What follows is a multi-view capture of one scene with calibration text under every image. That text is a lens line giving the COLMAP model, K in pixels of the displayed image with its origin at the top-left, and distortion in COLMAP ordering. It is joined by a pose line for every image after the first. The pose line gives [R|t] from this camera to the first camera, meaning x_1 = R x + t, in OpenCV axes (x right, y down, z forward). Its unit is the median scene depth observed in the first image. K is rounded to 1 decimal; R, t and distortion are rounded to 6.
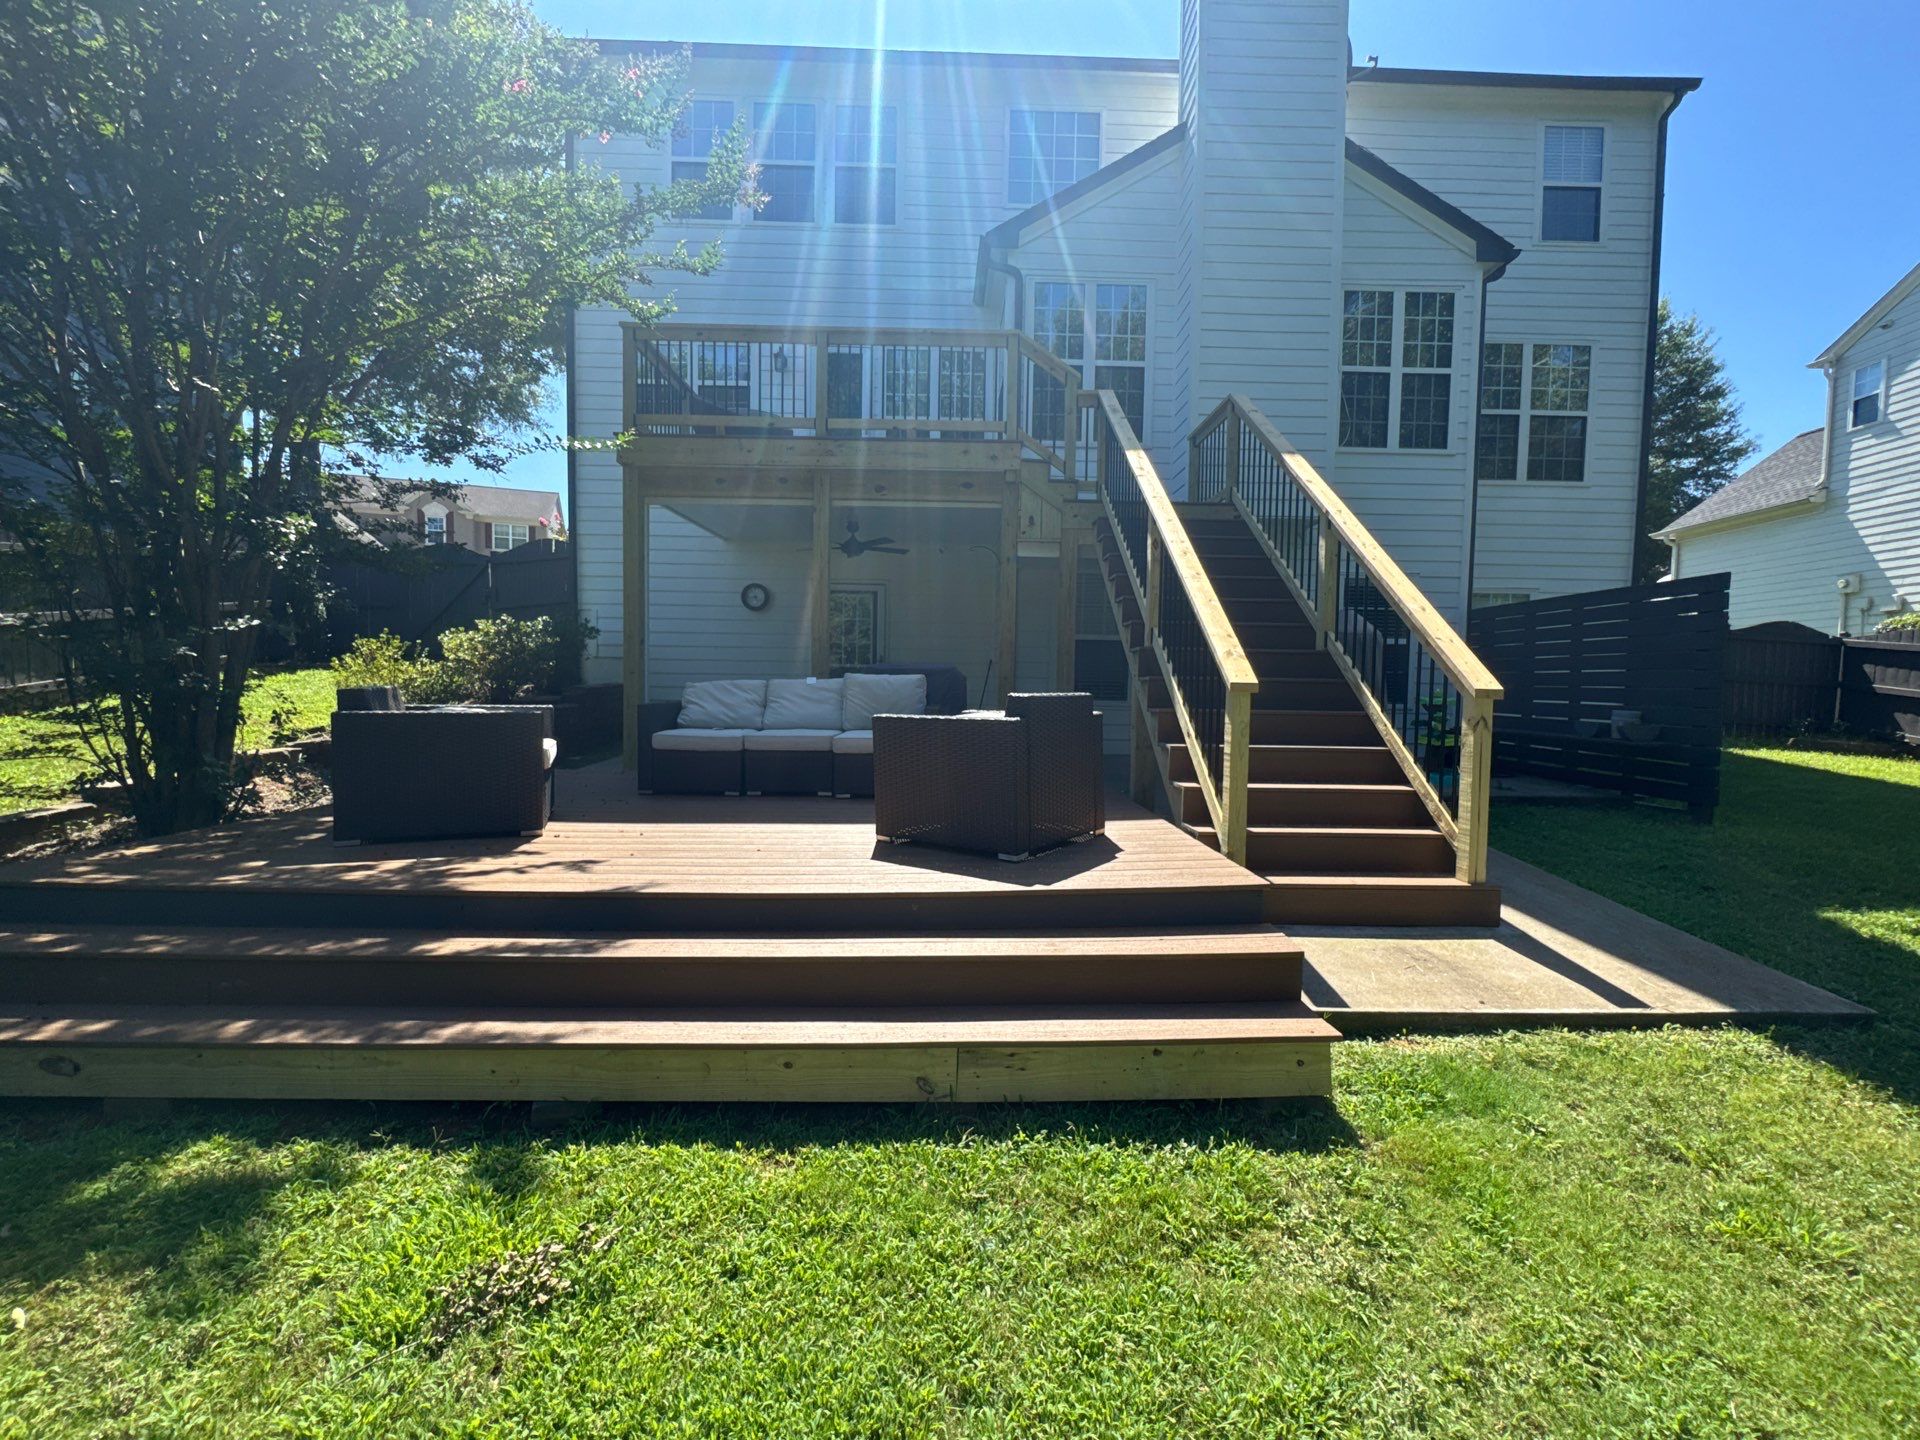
lens RADIAL K [[769.1, 0, 965.7], [0, 769.1, 716.6], [0, 0, 1]] dist [-0.002738, 0.000535]
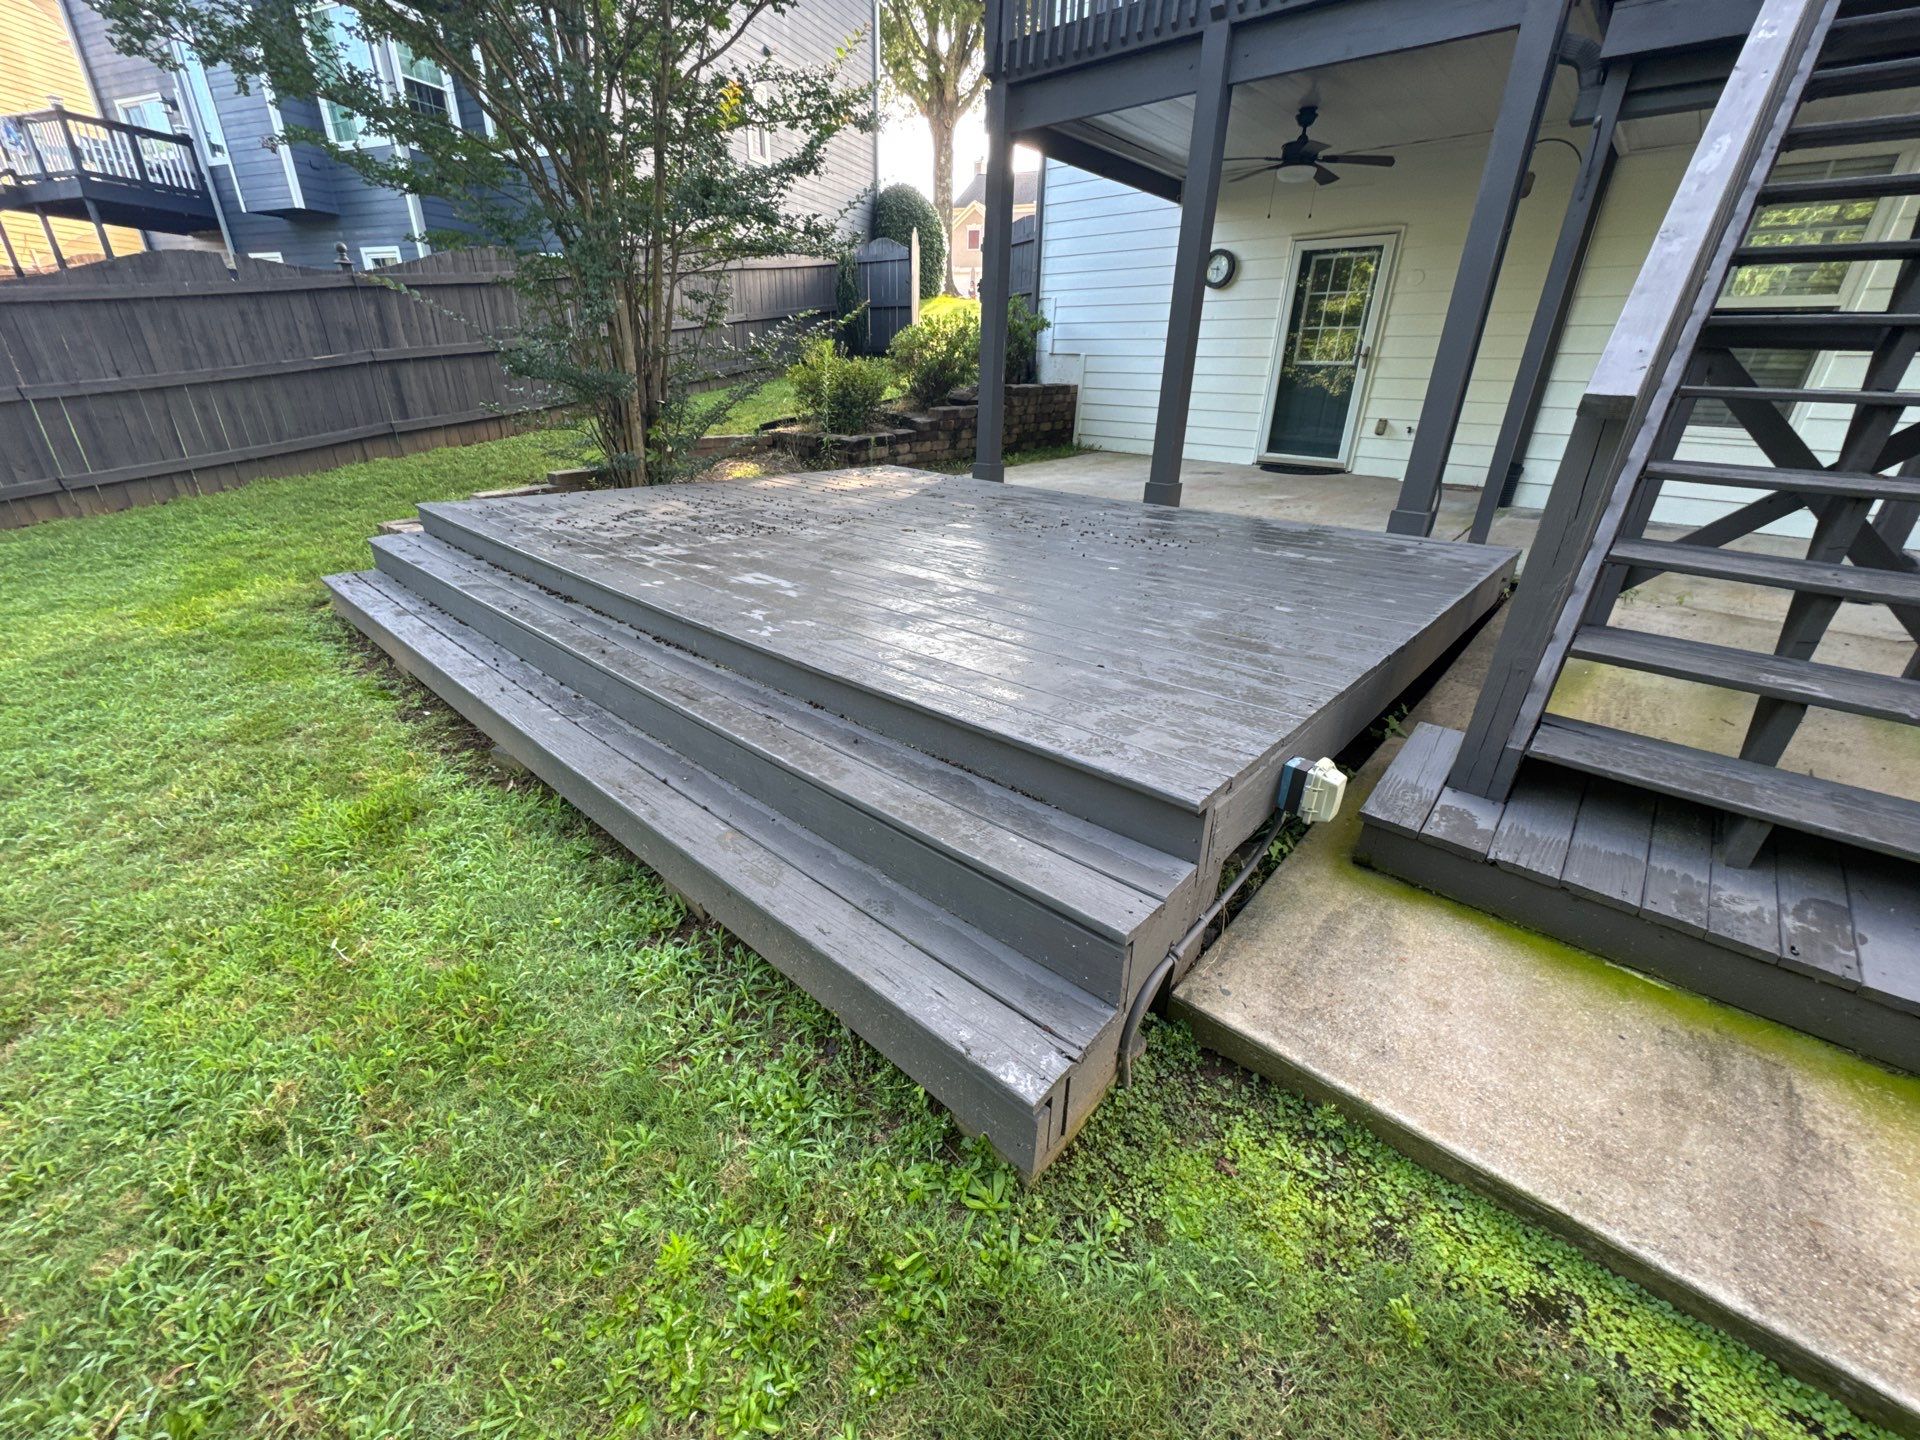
lens RADIAL K [[769.1, 0, 960.1], [0, 769.1, 720.6], [0, 0, 1]] dist [-0.002738, 0.000535]
pose [[0.728674, 0.285269, -0.622620, 0.184516], [-0.045905, 0.927419, 0.371196, -0.004659], [0.683320, -0.241900, 0.688882, 0.175841]]
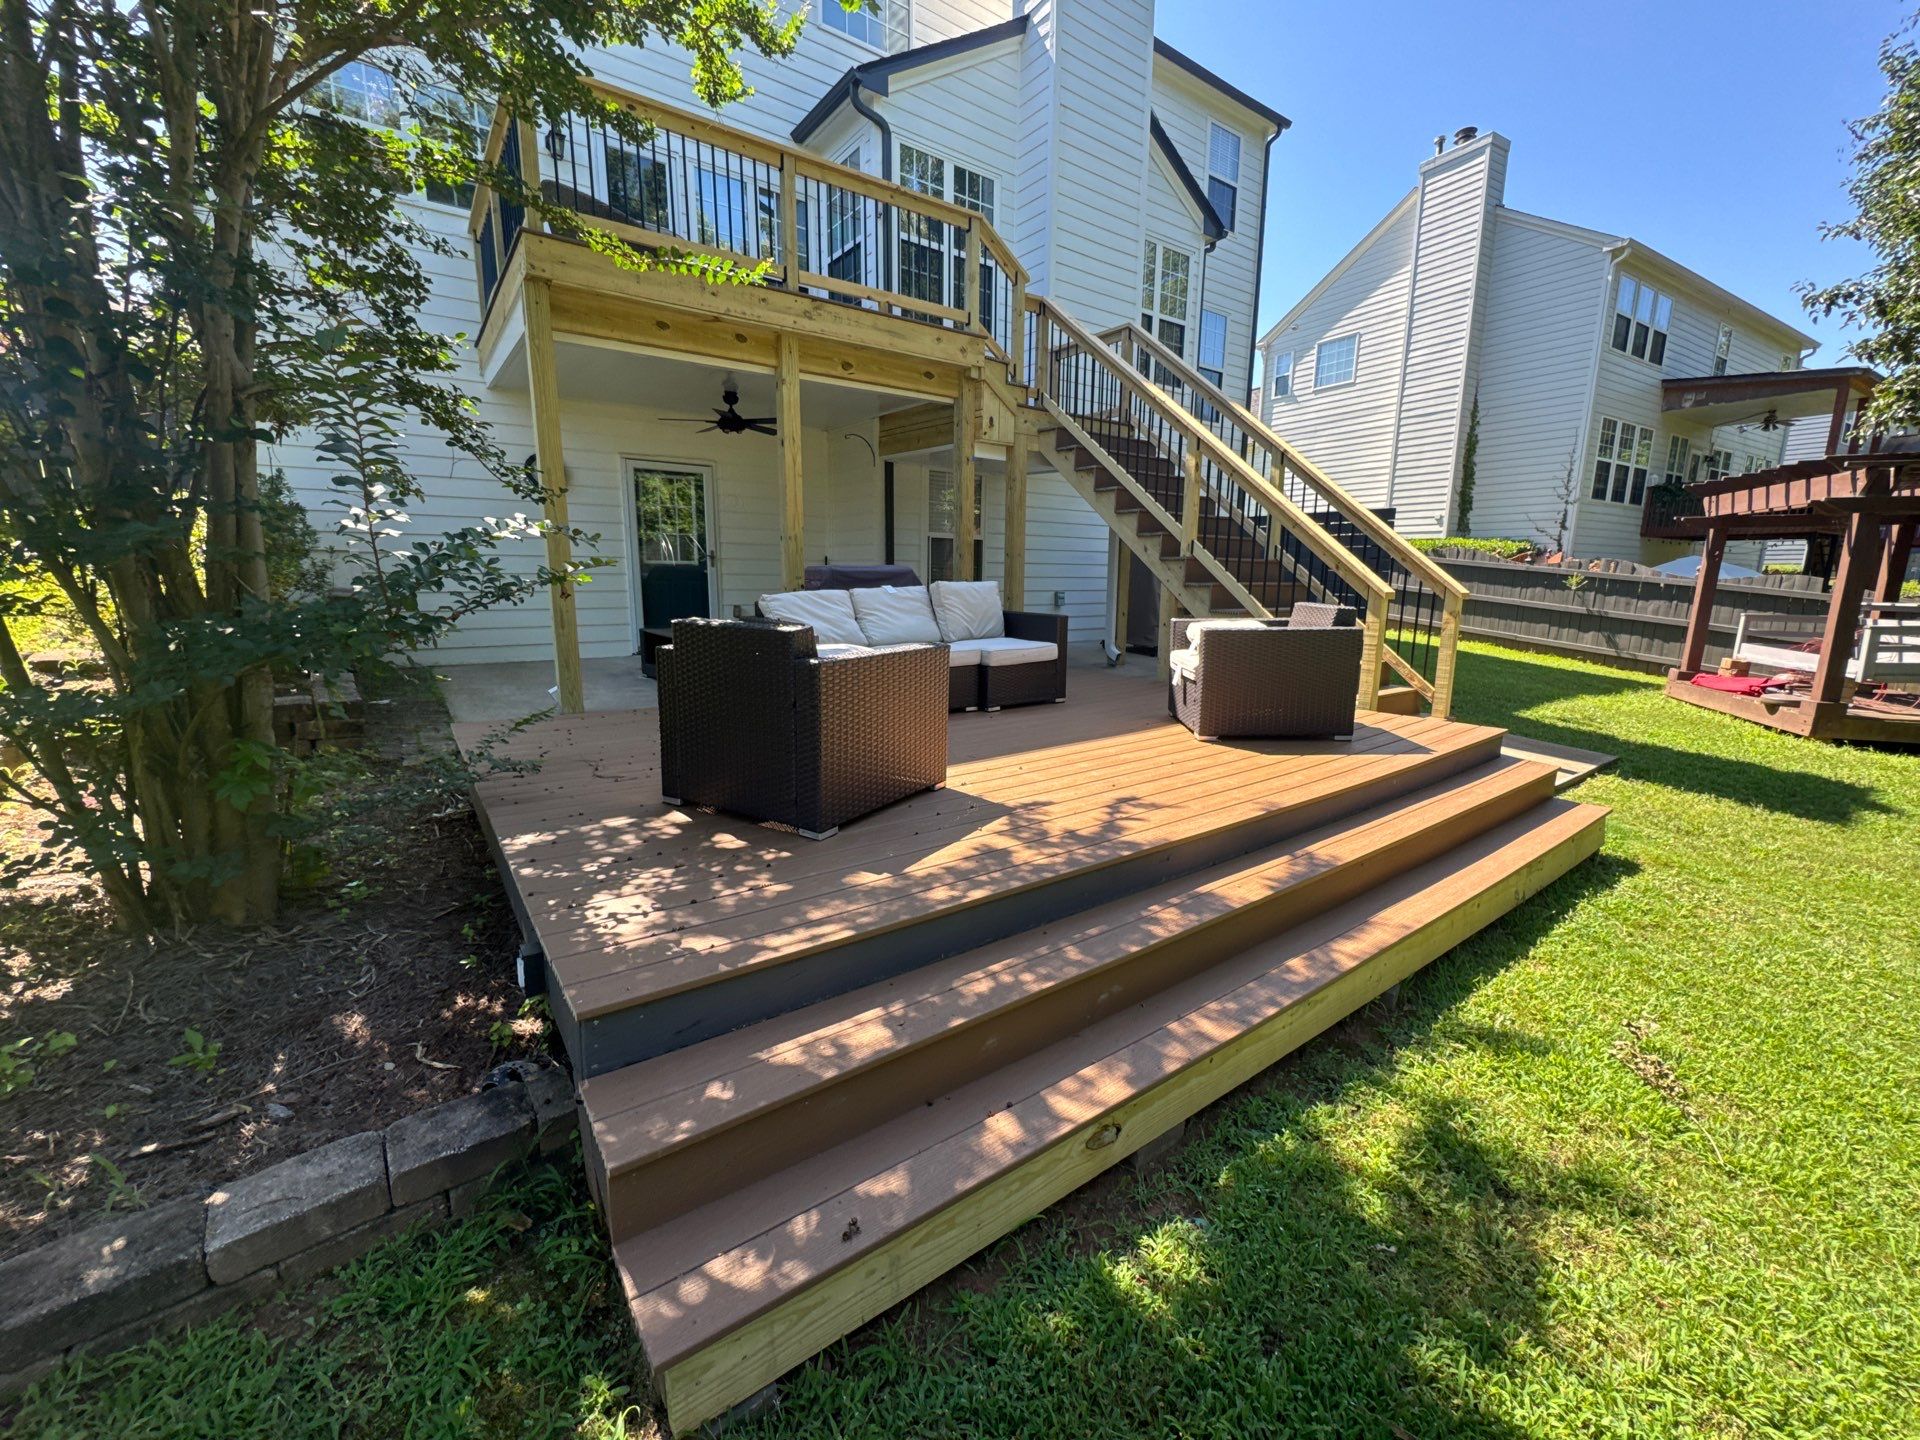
lens RADIAL K [[769.1, 0, 962.1], [0, 769.1, 718.6], [0, 0, 1]] dist [-0.002738, 0.000535]
pose [[0.816638, -0.114230, 0.565733, -0.441507], [0.026688, 0.986644, 0.160693, -0.026738], [-0.576533, -0.116129, 0.808779, 0.125919]]
